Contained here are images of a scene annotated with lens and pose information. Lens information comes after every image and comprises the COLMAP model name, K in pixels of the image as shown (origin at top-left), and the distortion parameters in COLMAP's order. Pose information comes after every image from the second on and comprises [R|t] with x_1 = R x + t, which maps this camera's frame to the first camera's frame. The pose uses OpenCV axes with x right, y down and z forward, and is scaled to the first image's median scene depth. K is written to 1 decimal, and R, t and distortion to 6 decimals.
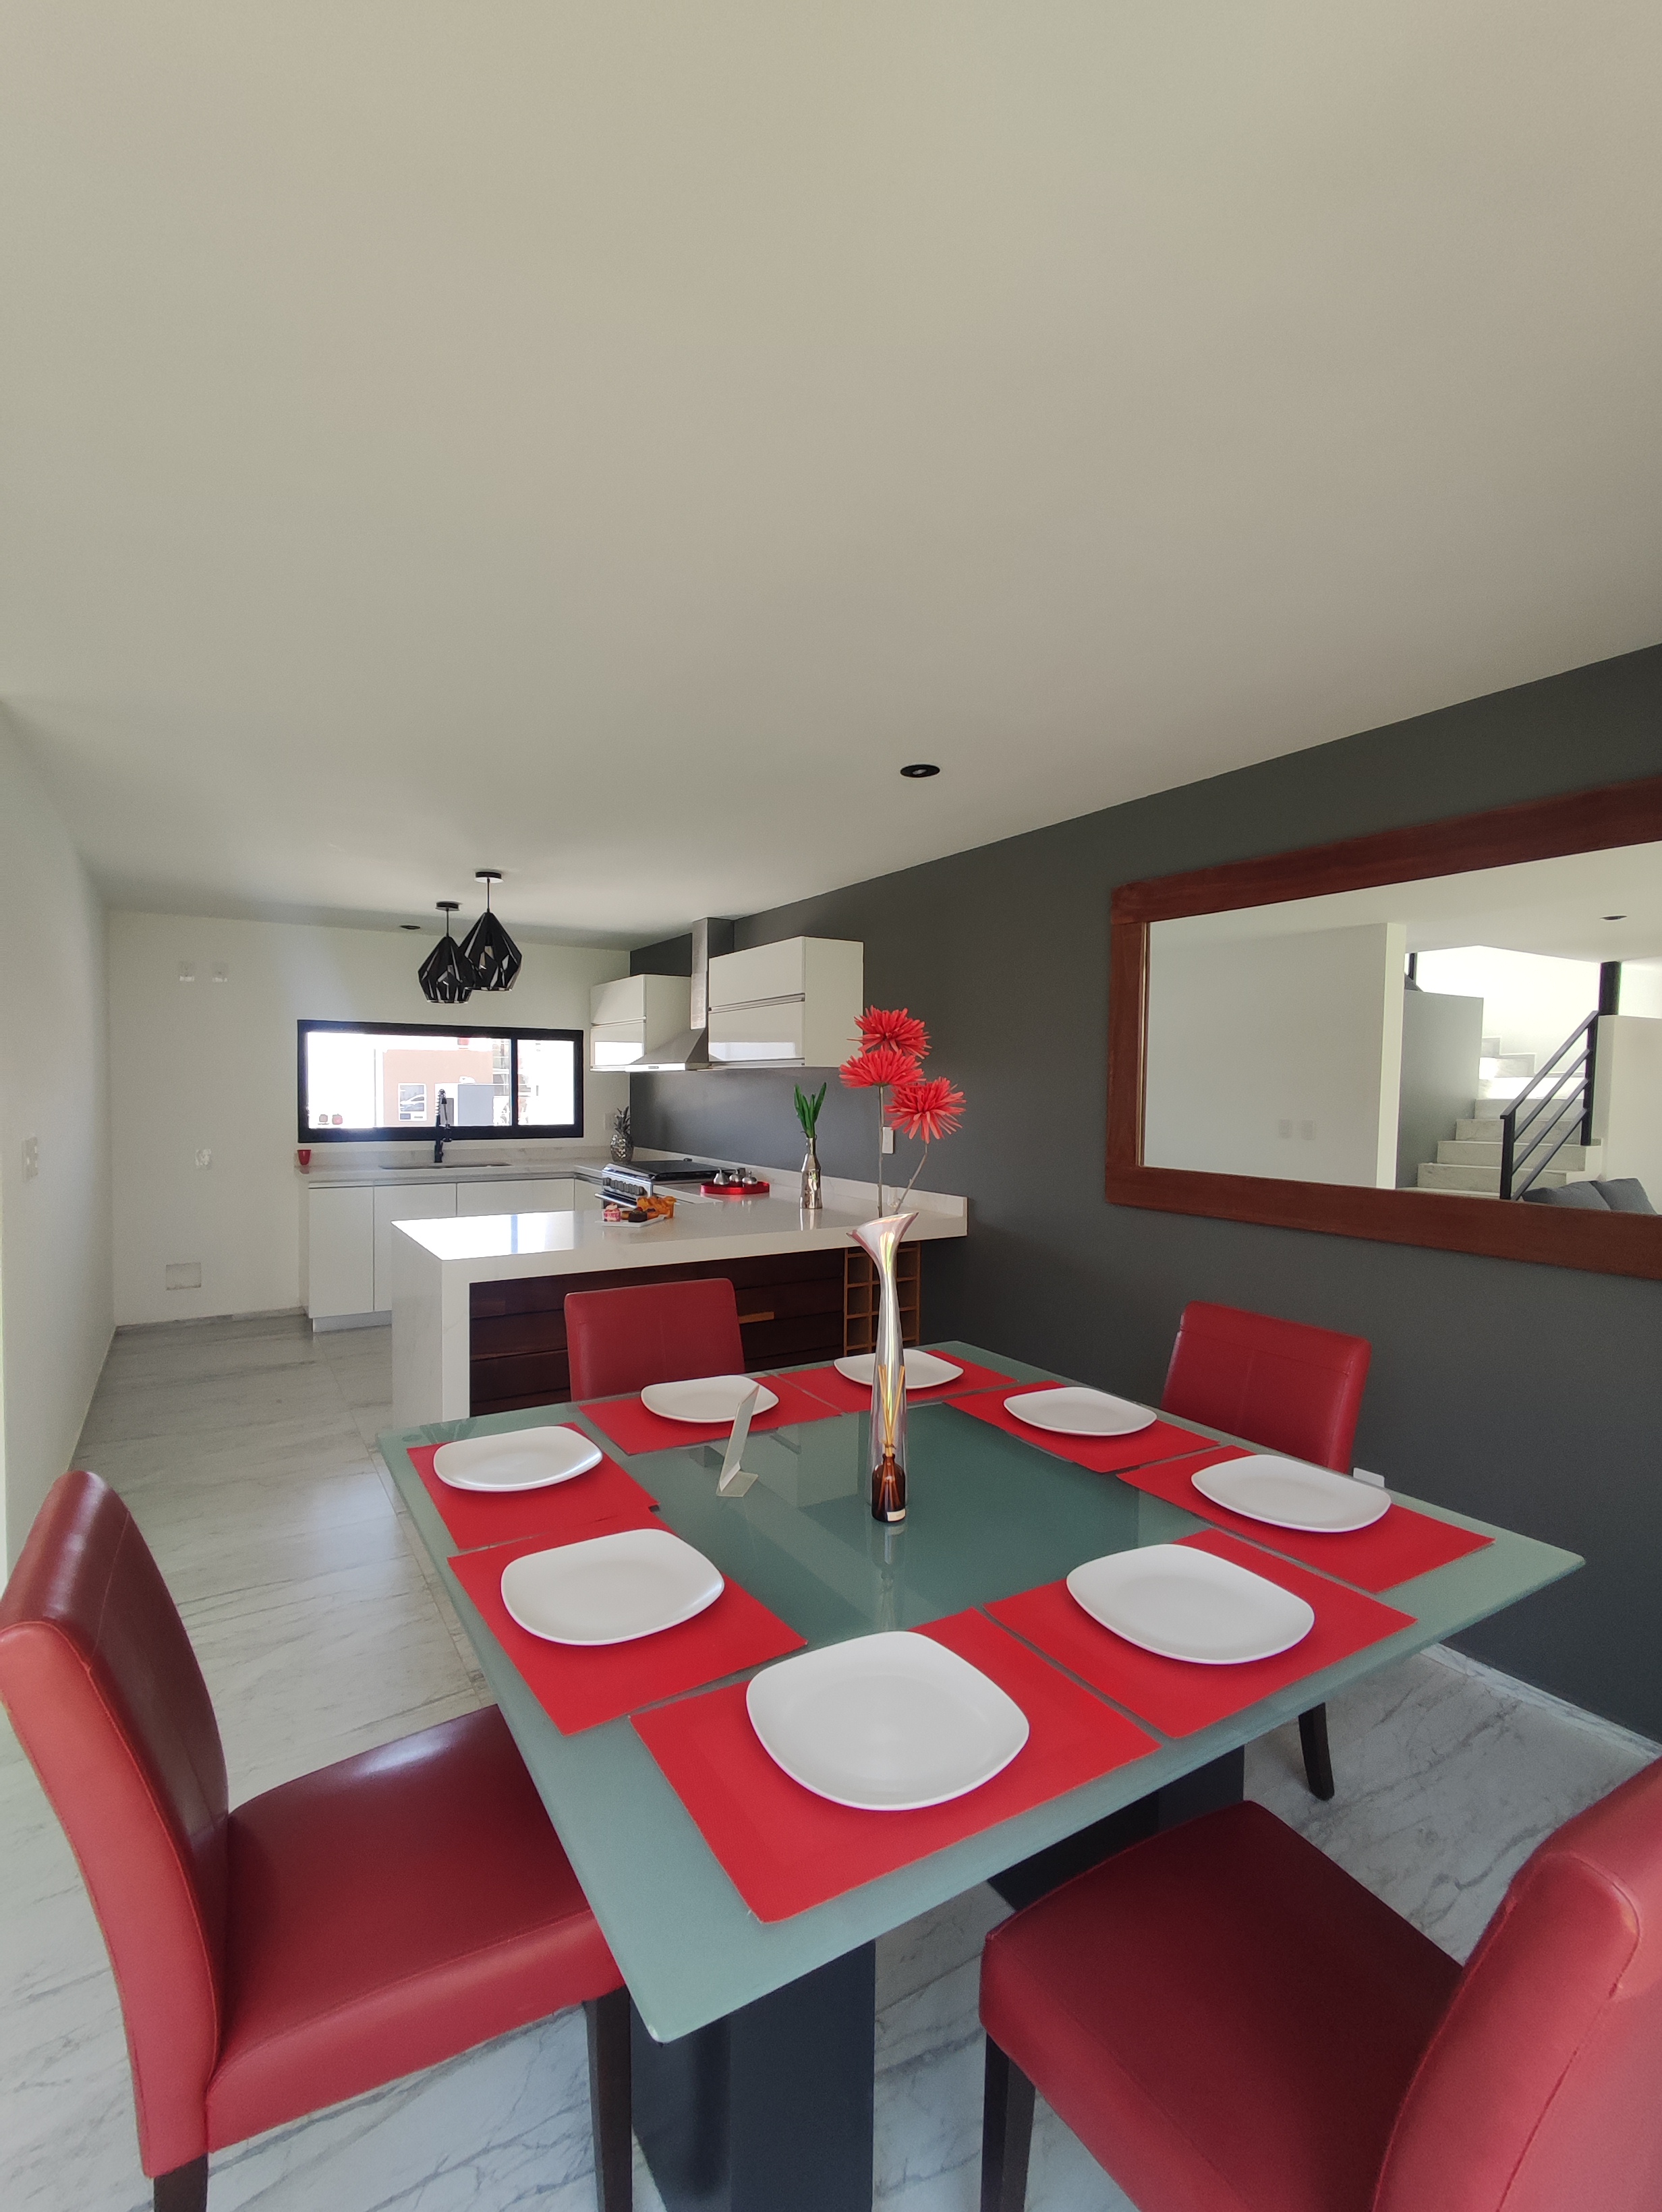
lens RADIAL K [[1013.4, 0, 820.1], [0, 1013.4, 1117.3], [0, 0, 1]] dist [-0.000168, 0.000144]
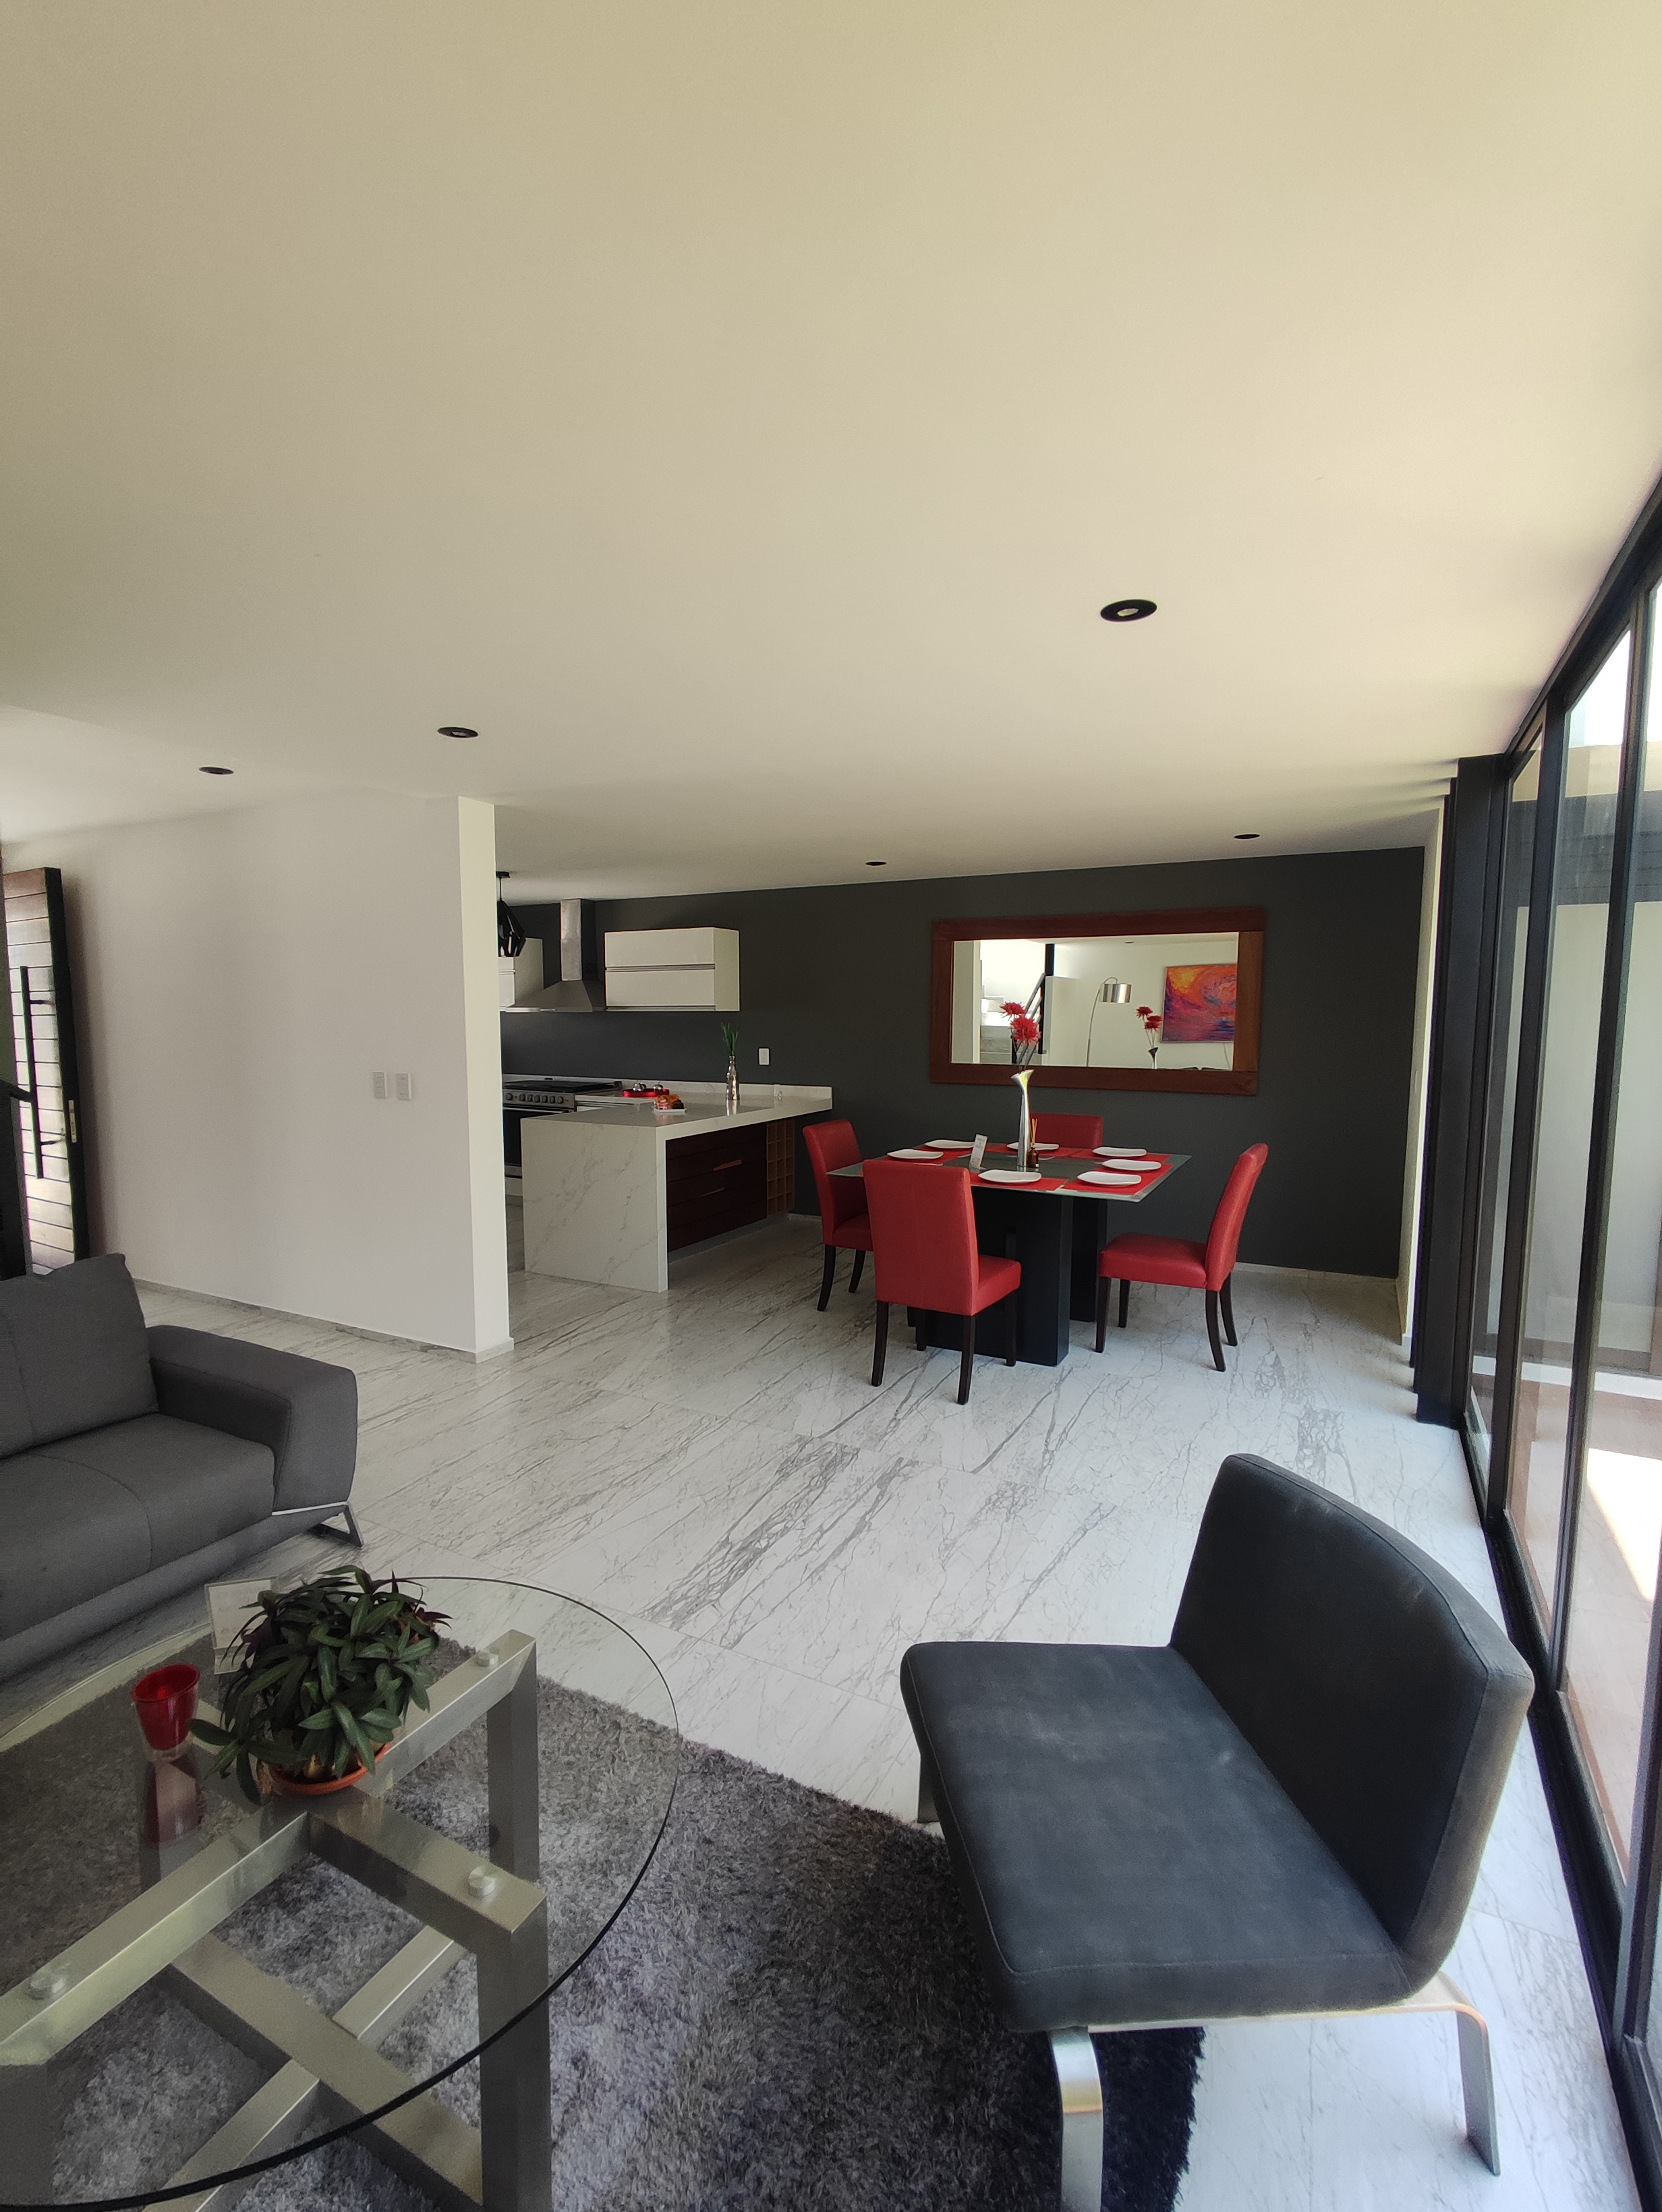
lens RADIAL K [[1013.4, 0, 829.0], [0, 1013.4, 1098.3], [0, 0, 1]] dist [-0.000168, 0.000144]
pose [[0.860835, -0.044740, 0.506914, -0.660739], [0.019703, 0.998311, 0.054652, 0.001972], [-0.508503, -0.037058, 0.860262, -0.432883]]
